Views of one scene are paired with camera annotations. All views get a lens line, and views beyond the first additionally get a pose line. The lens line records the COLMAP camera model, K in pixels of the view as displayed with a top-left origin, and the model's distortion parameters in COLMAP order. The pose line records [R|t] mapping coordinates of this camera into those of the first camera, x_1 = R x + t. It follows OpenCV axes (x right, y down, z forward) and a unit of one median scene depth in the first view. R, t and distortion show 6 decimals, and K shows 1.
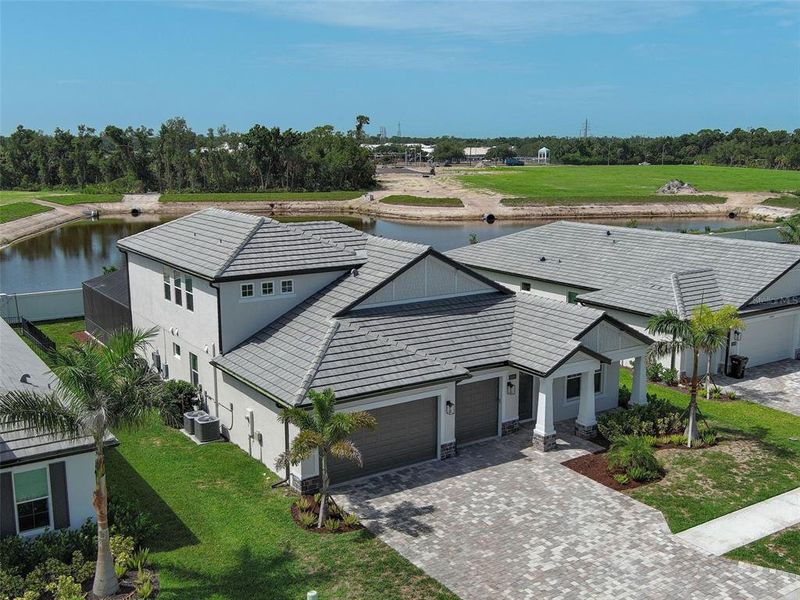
lens RADIAL K [[840.1, 0, 402.5], [0, 840.1, 292.2], [0, 0, 1]] dist [0.012403, 0.000000]
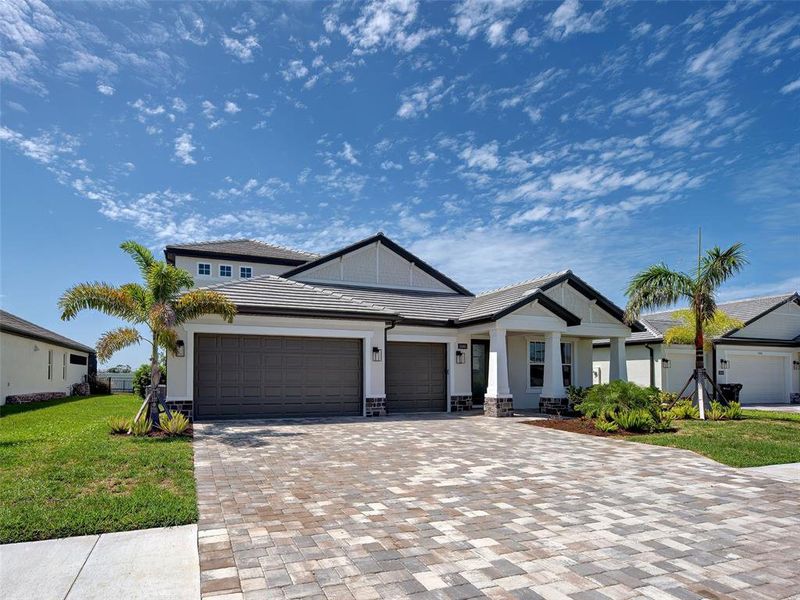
lens RADIAL K [[434.1, 0, 353.6], [0, 434.1, 371.1], [0, 0, 1]] dist [0.025373, -0.005223]
pose [[0.972522, -0.002733, -0.232796, 0.130760], [-0.042964, 0.980649, -0.190999, 0.231805], [0.228814, 0.195753, 0.953585, 0.550797]]
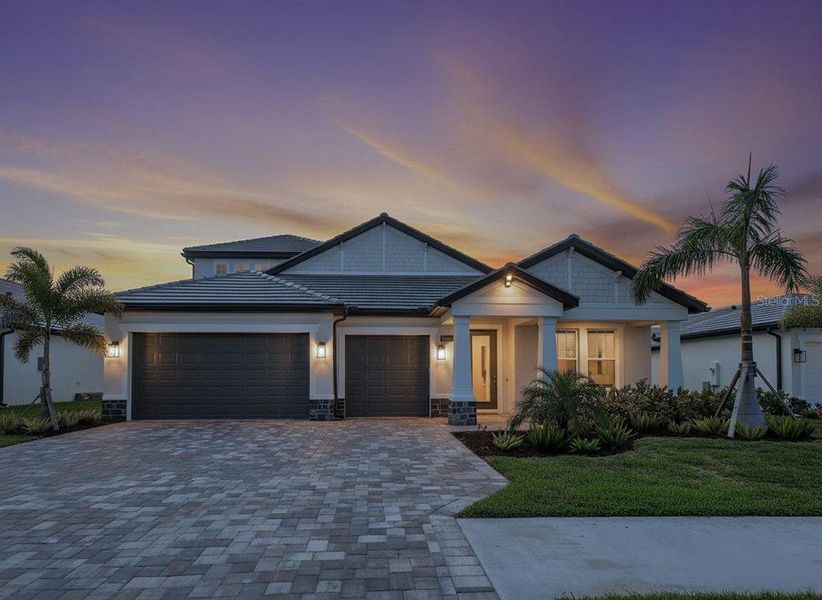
lens RADIAL K [[448.1, 0, 385.3], [0, 448.1, 372.5], [0, 0, 1]] dist [0.024316, -0.003641]
pose [[0.850923, -0.005485, -0.525261, 0.308602], [-0.094424, 0.982060, -0.163223, 0.210669], [0.516733, 0.188488, 0.835140, 0.665858]]
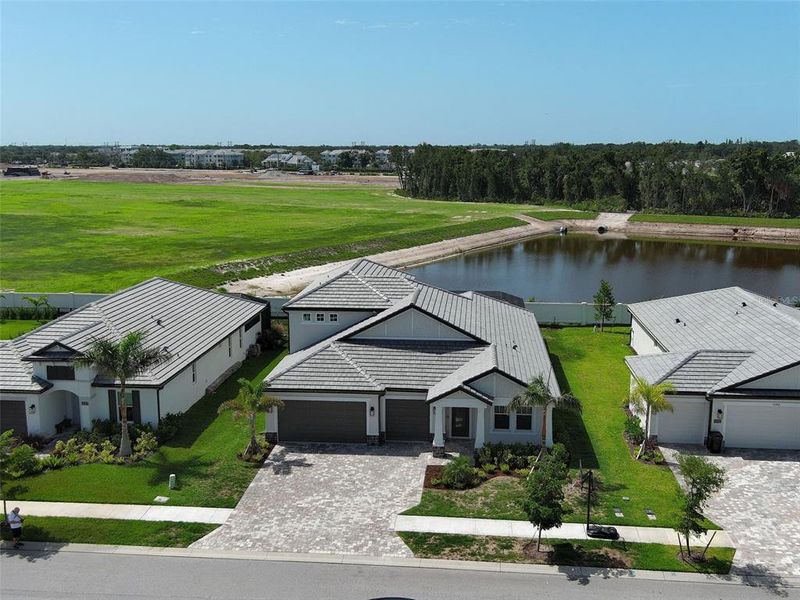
lens RADIAL K [[840.1, 0, 398.0], [0, 840.1, 296.1], [0, 0, 1]] dist [0.012403, 0.000000]
pose [[0.776556, 0.110590, -0.620267, 0.965393], [-0.110143, 0.993143, 0.039176, -0.127408], [0.620346, 0.037896, 0.783412, -0.153319]]
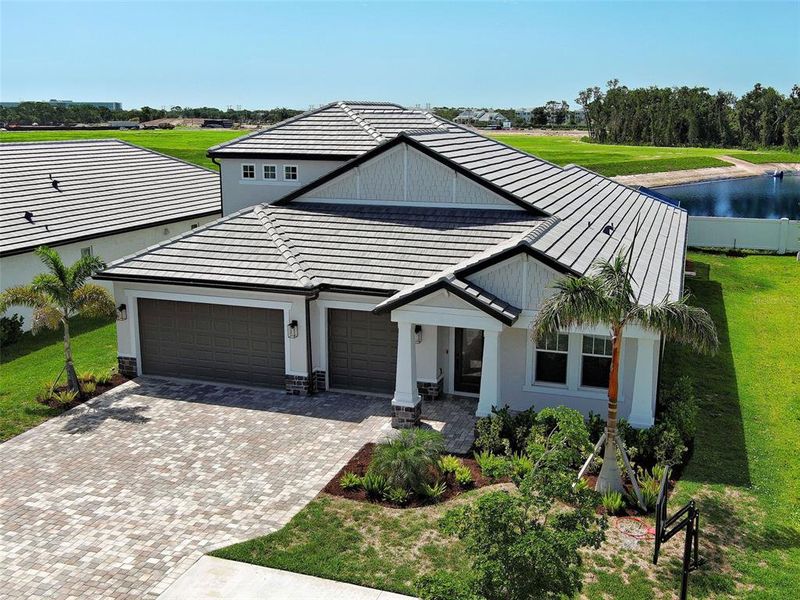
lens RADIAL K [[840.1, 0, 395.6], [0, 840.1, 298.7], [0, 0, 1]] dist [0.012403, 0.000000]
pose [[0.603360, 0.173063, -0.778464, 0.680908], [-0.143025, 0.983824, 0.107864, 0.013034], [0.784538, 0.046259, 0.618352, 0.573229]]
